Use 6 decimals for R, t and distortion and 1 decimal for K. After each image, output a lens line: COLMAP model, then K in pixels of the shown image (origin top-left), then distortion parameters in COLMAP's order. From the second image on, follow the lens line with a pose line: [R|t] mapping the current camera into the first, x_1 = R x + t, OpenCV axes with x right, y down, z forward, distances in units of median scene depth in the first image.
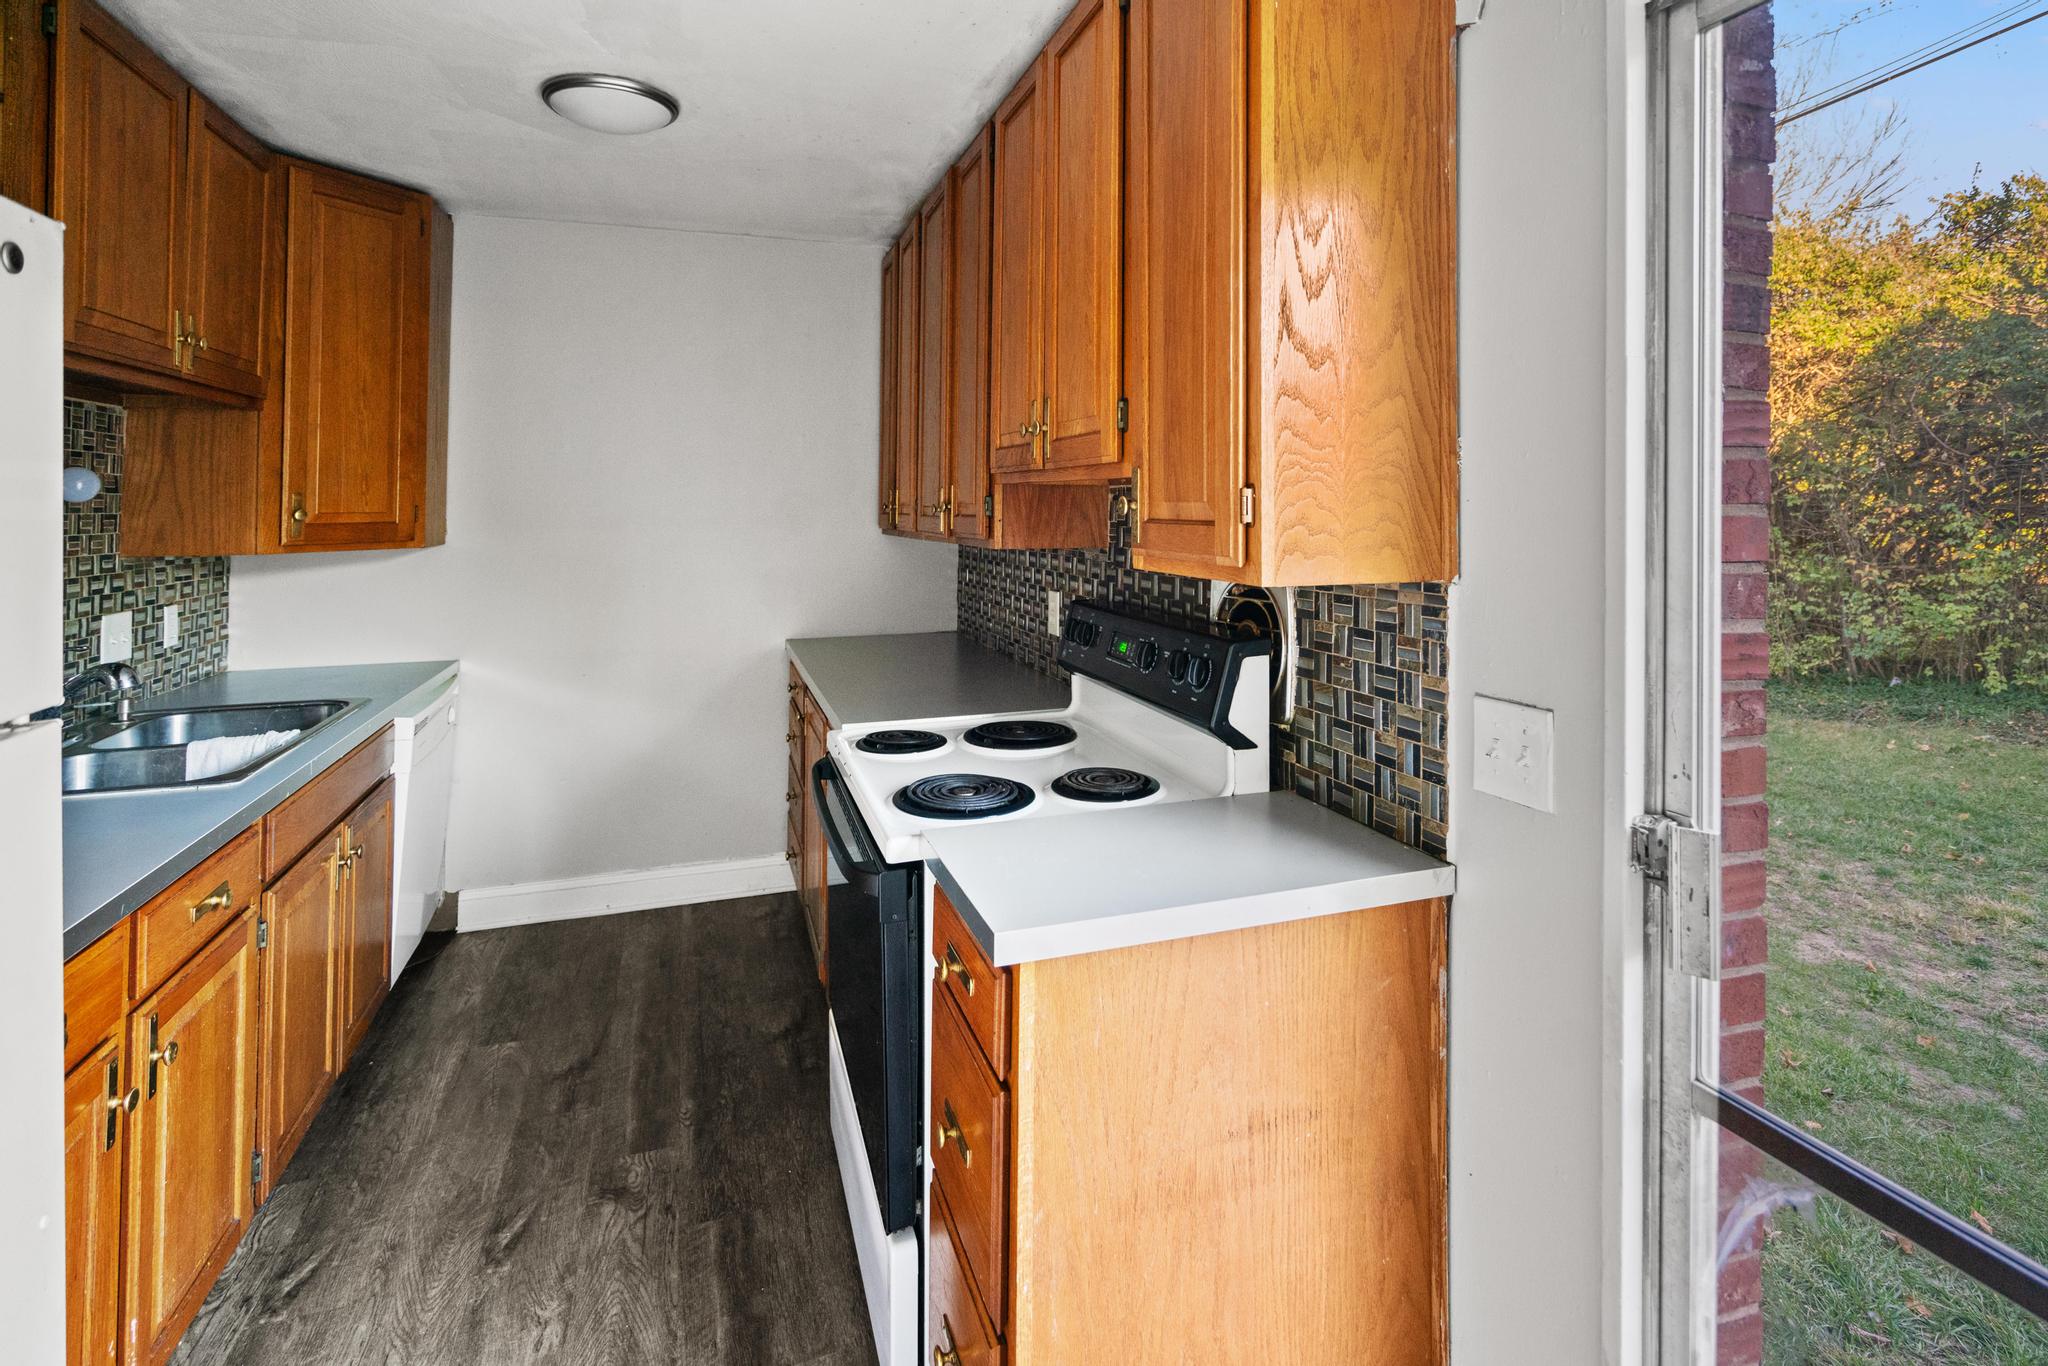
lens RADIAL K [[952.9, 0, 1025.2], [0, 952.9, 657.2], [0, 0, 1]] dist [-0.018500, 0.009716]
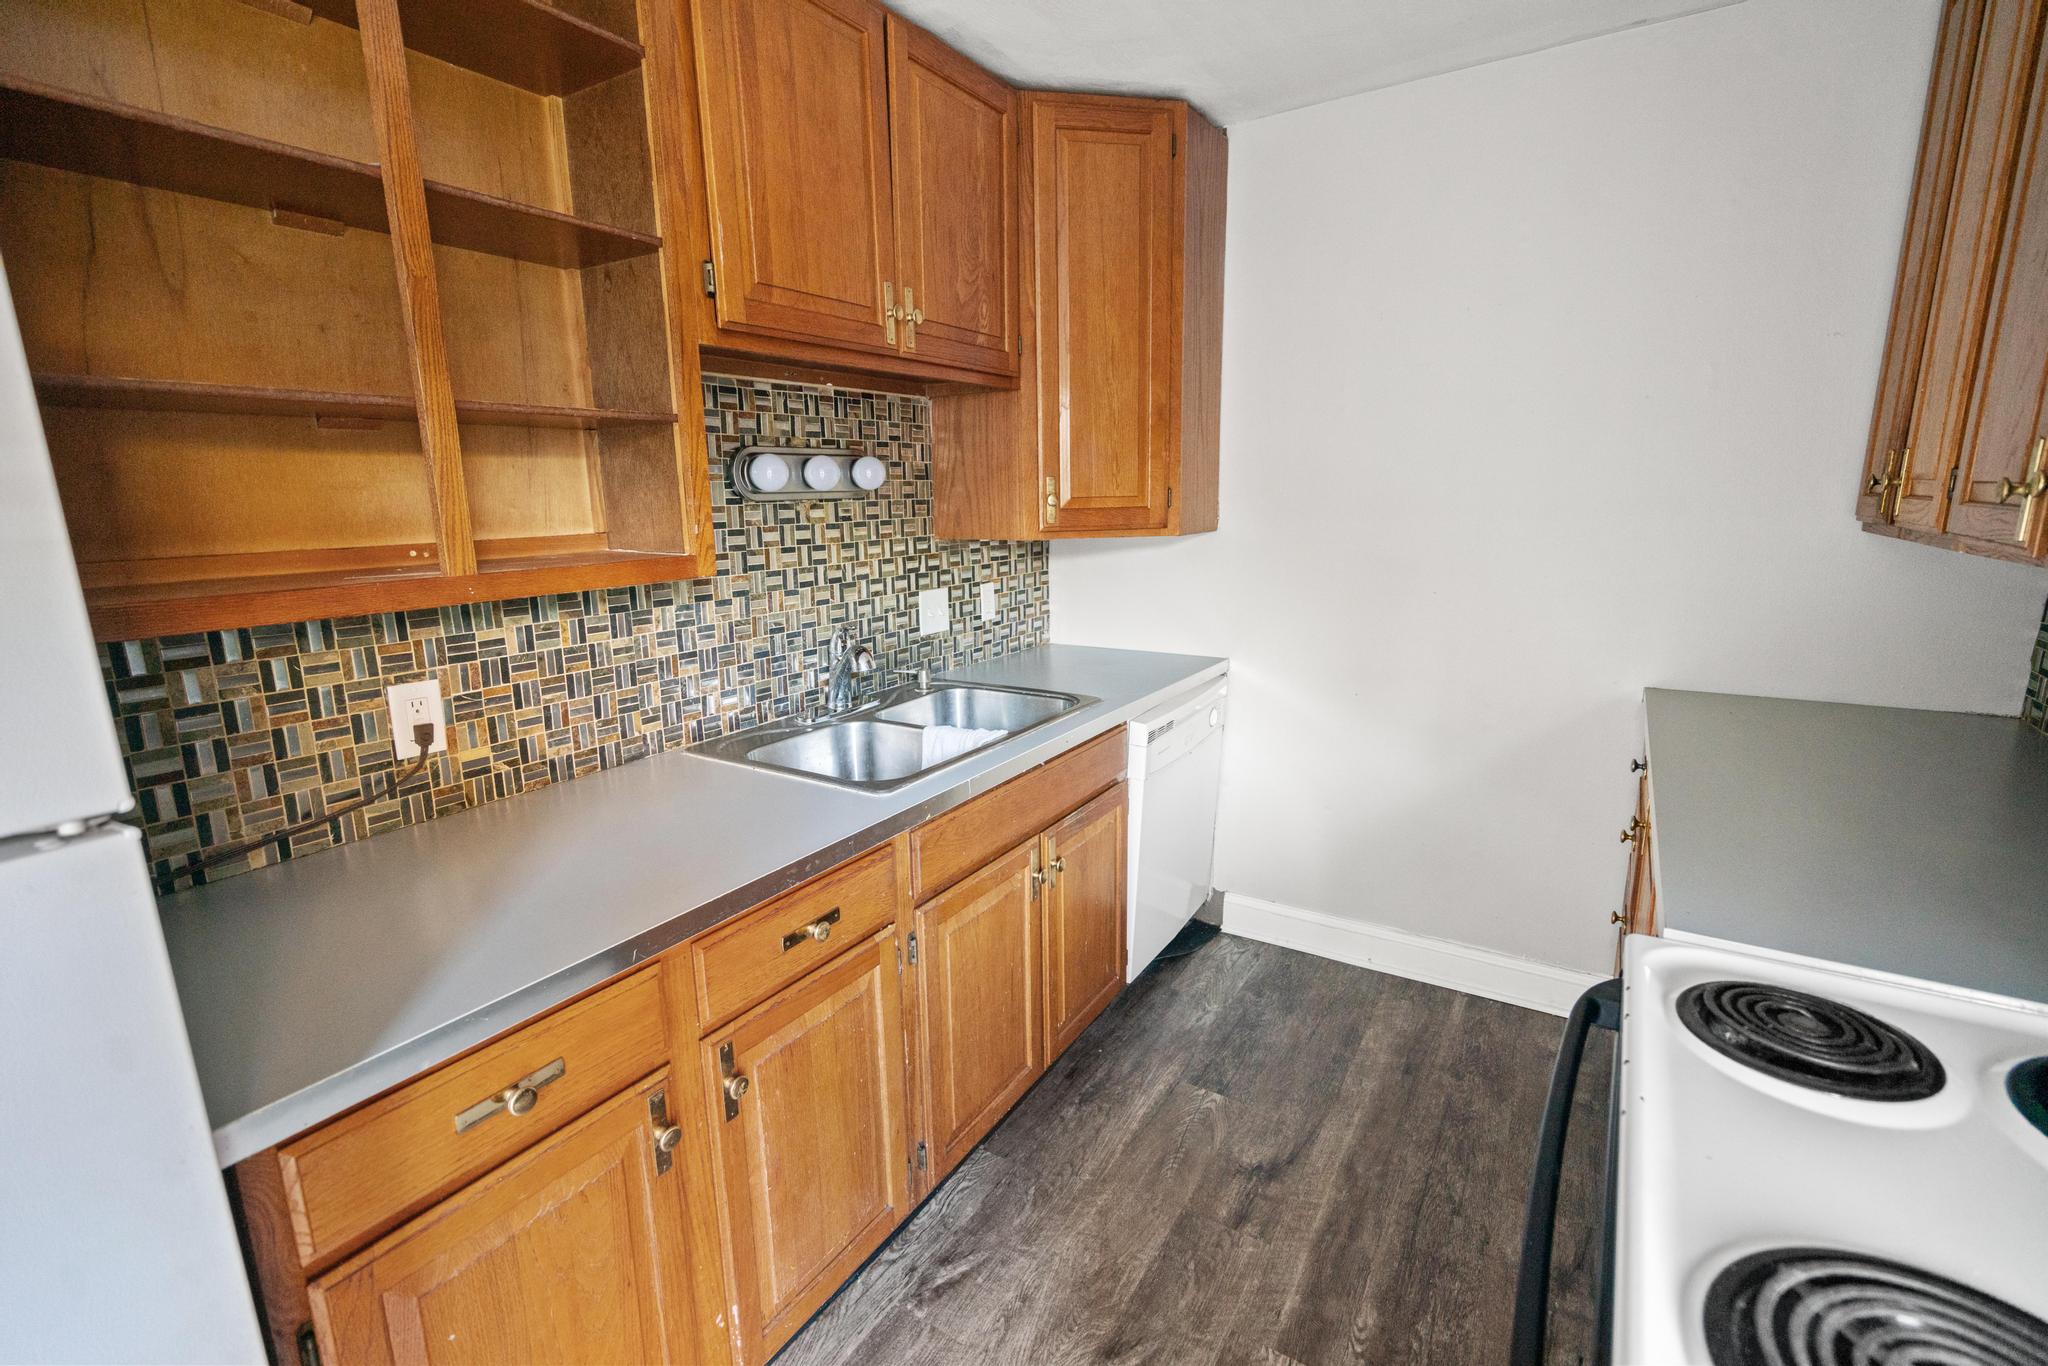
lens RADIAL K [[952.9, 0, 1025.2], [0, 952.9, 657.2], [0, 0, 1]] dist [-0.018500, 0.009716]
pose [[0.635636, 0.124537, -0.761877, -0.039851], [-0.105883, 0.991639, 0.073755, -0.059004], [0.764693, 0.033789, 0.643509, 0.356547]]
